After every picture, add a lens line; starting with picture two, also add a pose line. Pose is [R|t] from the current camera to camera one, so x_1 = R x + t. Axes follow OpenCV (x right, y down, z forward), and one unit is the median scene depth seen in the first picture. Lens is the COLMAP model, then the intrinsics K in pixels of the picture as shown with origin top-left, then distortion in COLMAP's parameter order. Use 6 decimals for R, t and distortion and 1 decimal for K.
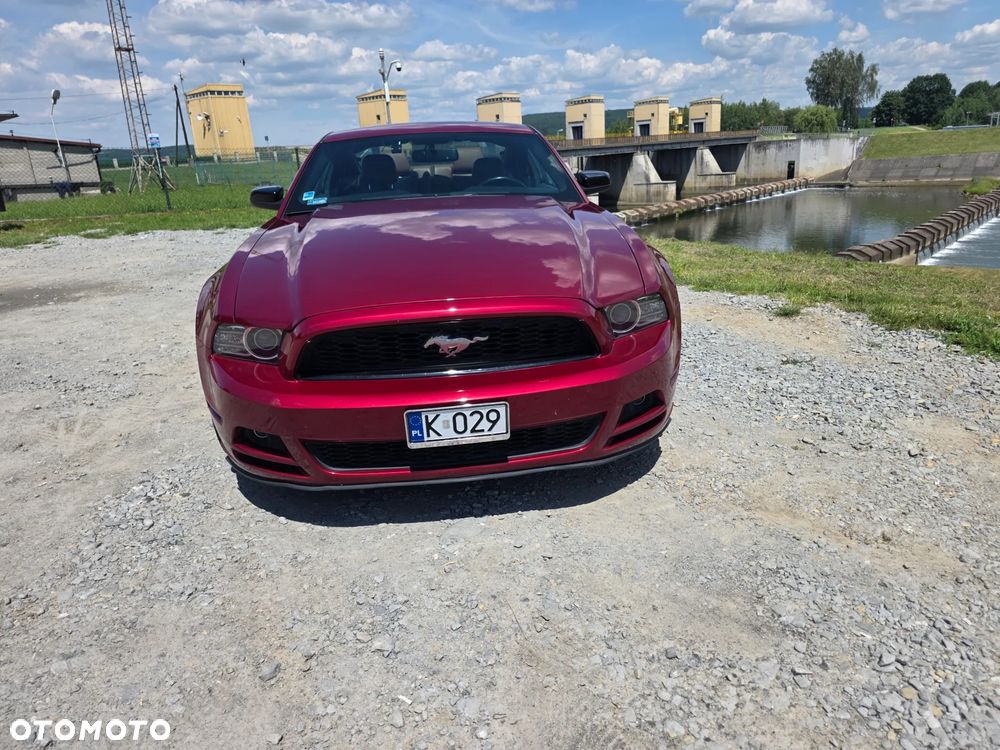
lens RADIAL K [[695.6, 0, 508.7], [0, 695.6, 362.4], [0, 0, 1]] dist [0.060943, -0.048836]
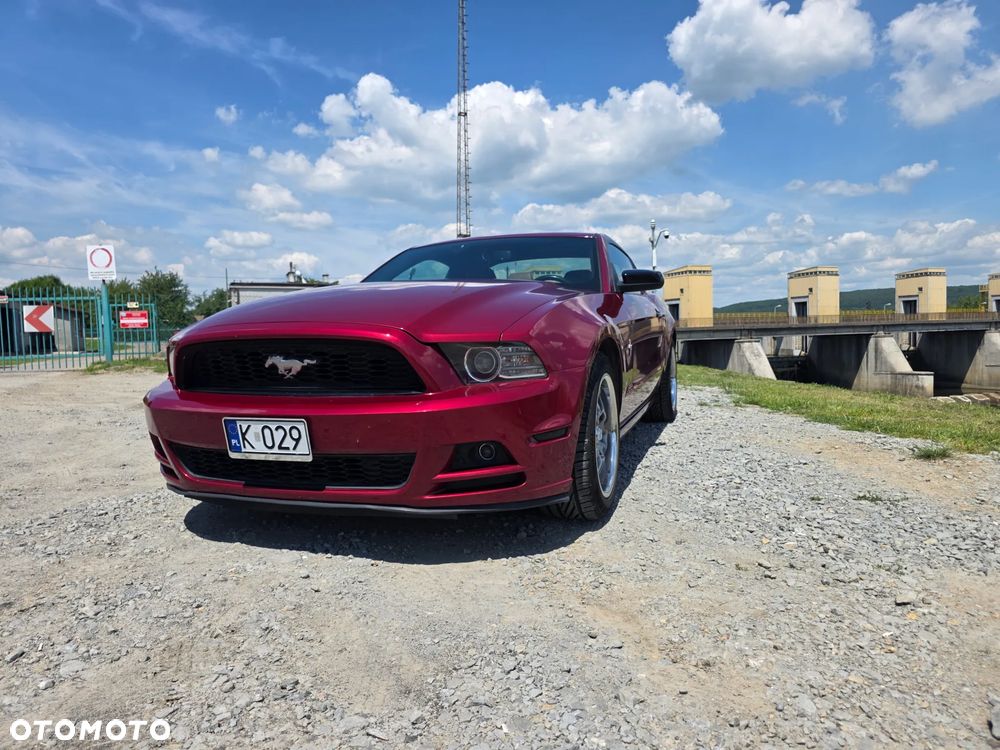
lens RADIAL K [[693.3, 0, 497.9], [0, 693.3, 364.5], [0, 0, 1]] dist [0.062342, -0.054464]
pose [[0.895730, 0.049653, -0.441816, 0.028840], [-0.152759, 0.967616, -0.200956, 0.005817], [0.417531, 0.247494, 0.874308, 0.008707]]
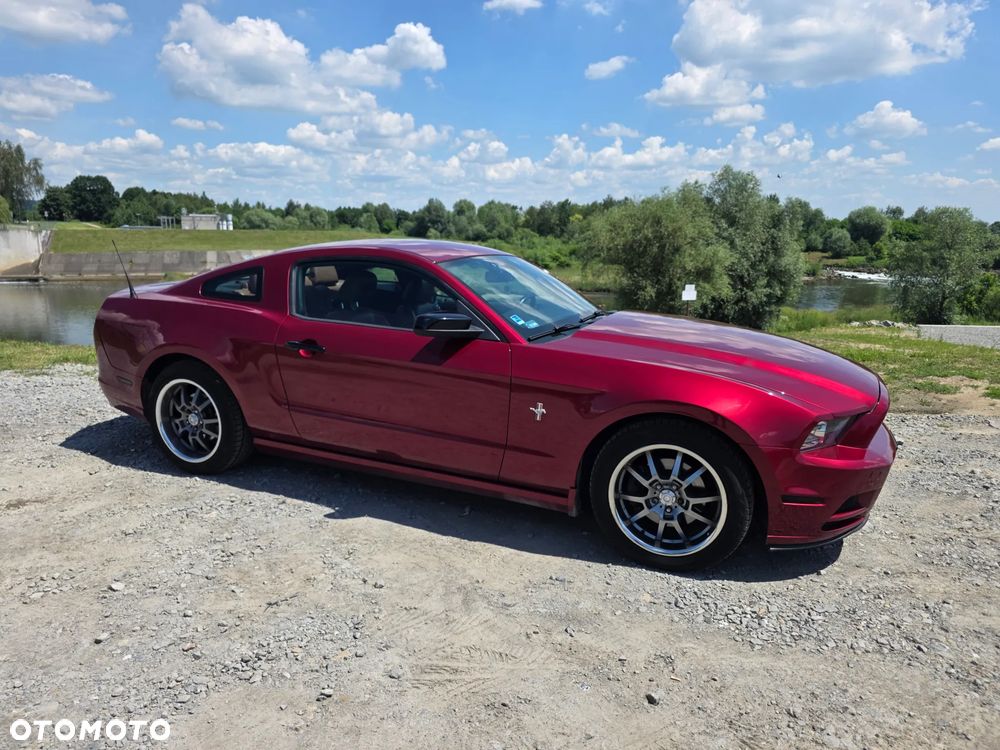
lens RADIAL K [[695.0, 0, 502.4], [0, 695.0, 372.7], [0, 0, 1]] dist [0.056300, -0.054398]
pose [[0.462881, -0.123939, 0.877713, -0.079633], [0.220138, 0.975229, 0.021614, -0.013248], [-0.858650, 0.183213, 0.478699, 0.039712]]
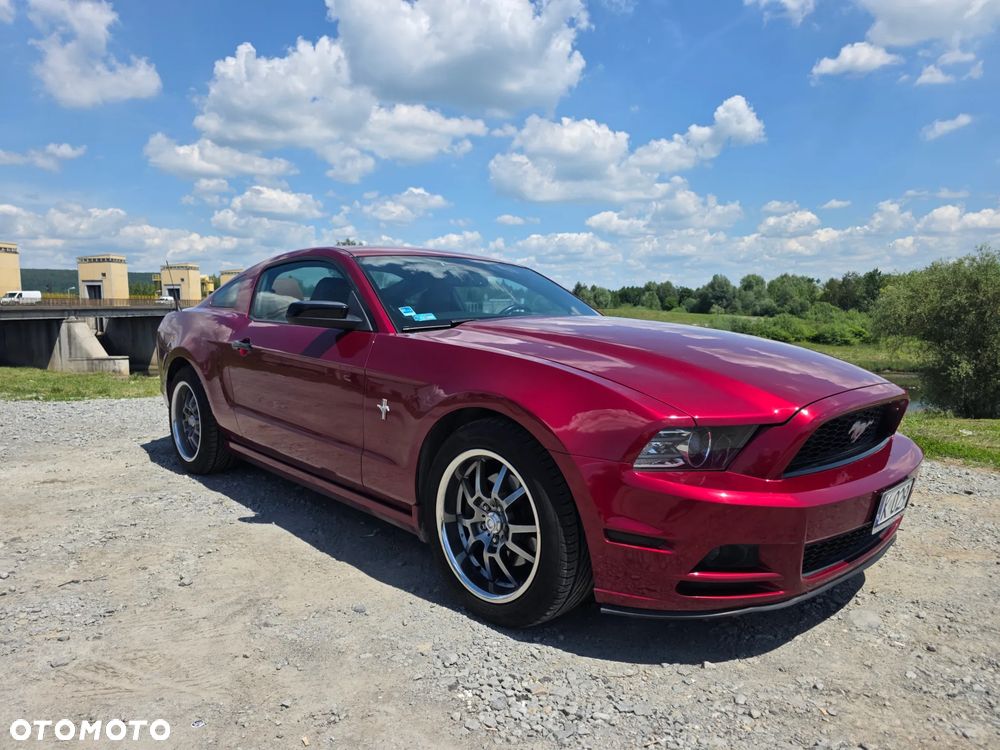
lens RADIAL K [[693.3, 0, 497.9], [0, 693.3, 364.5], [0, 0, 1]] dist [0.062342, -0.054464]
pose [[0.789498, -0.000544, 0.613753, -0.049796], [0.141888, 0.973072, -0.181654, -0.000265], [-0.597127, 0.230499, 0.768316, 0.020761]]
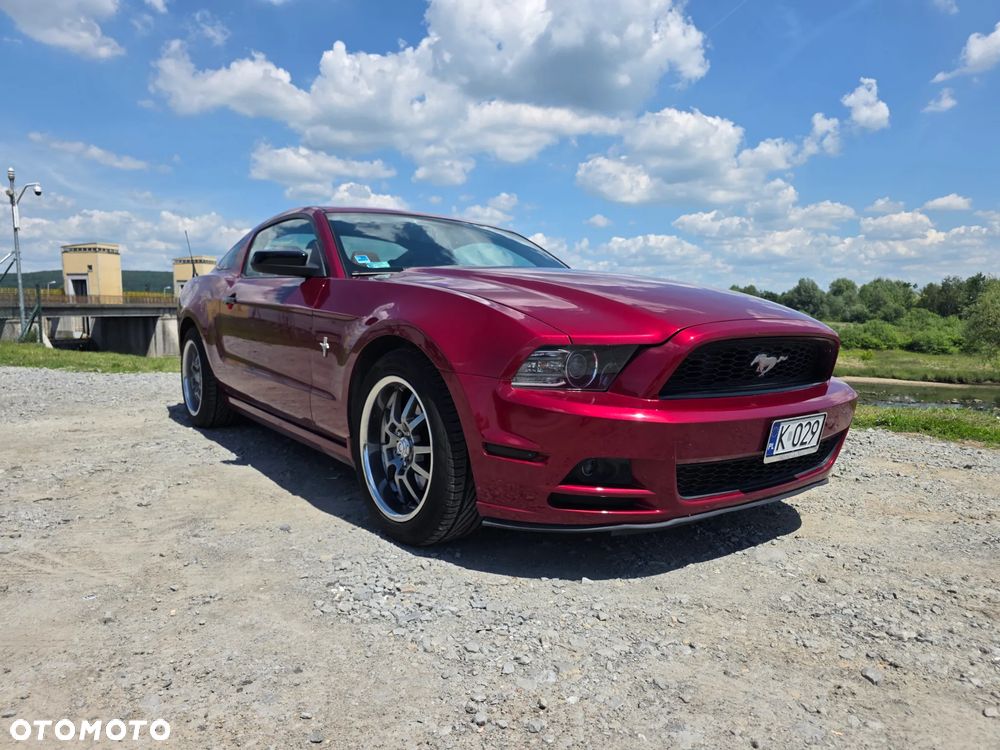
lens RADIAL K [[697.2, 0, 505.1], [0, 697.2, 371.1], [0, 0, 1]] dist [0.061181, -0.059674]
pose [[0.848893, 0.015174, 0.528347, -0.041516], [0.103399, 0.975508, -0.194146, 0.006382], [-0.518352, 0.219439, 0.826533, 0.014252]]
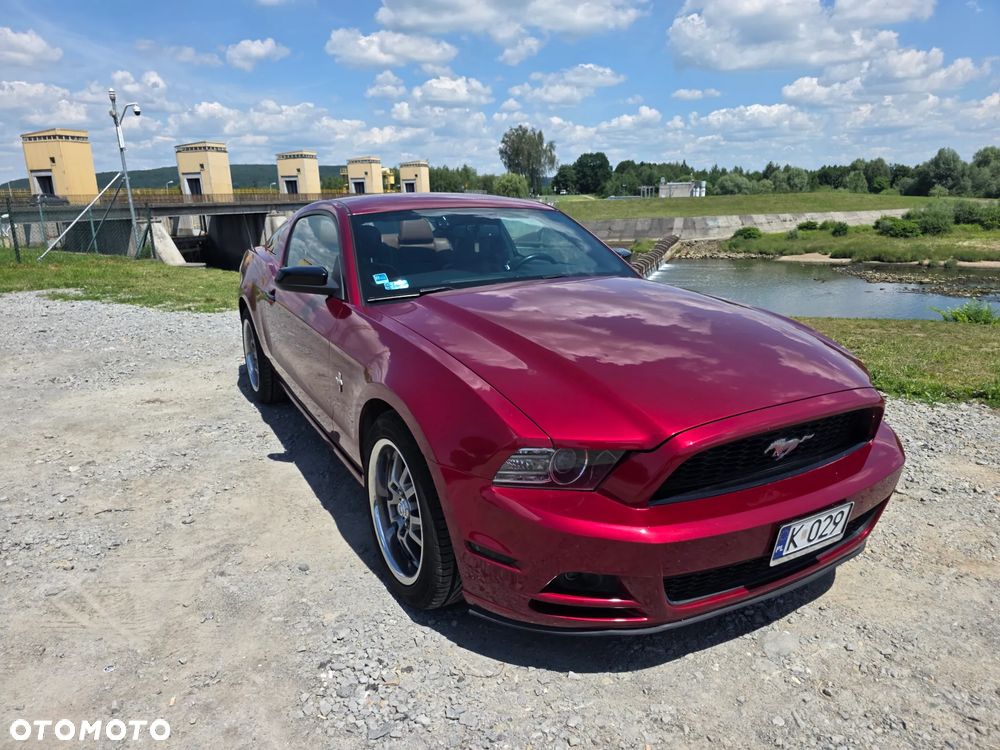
lens RADIAL K [[693.3, 0, 497.9], [0, 693.3, 364.5], [0, 0, 1]] dist [0.062342, -0.054464]
pose [[0.919077, -0.060994, 0.389328, -0.034167], [0.088006, 0.994766, -0.051909, -0.005188], [-0.384124, 0.081972, 0.919635, 0.011540]]
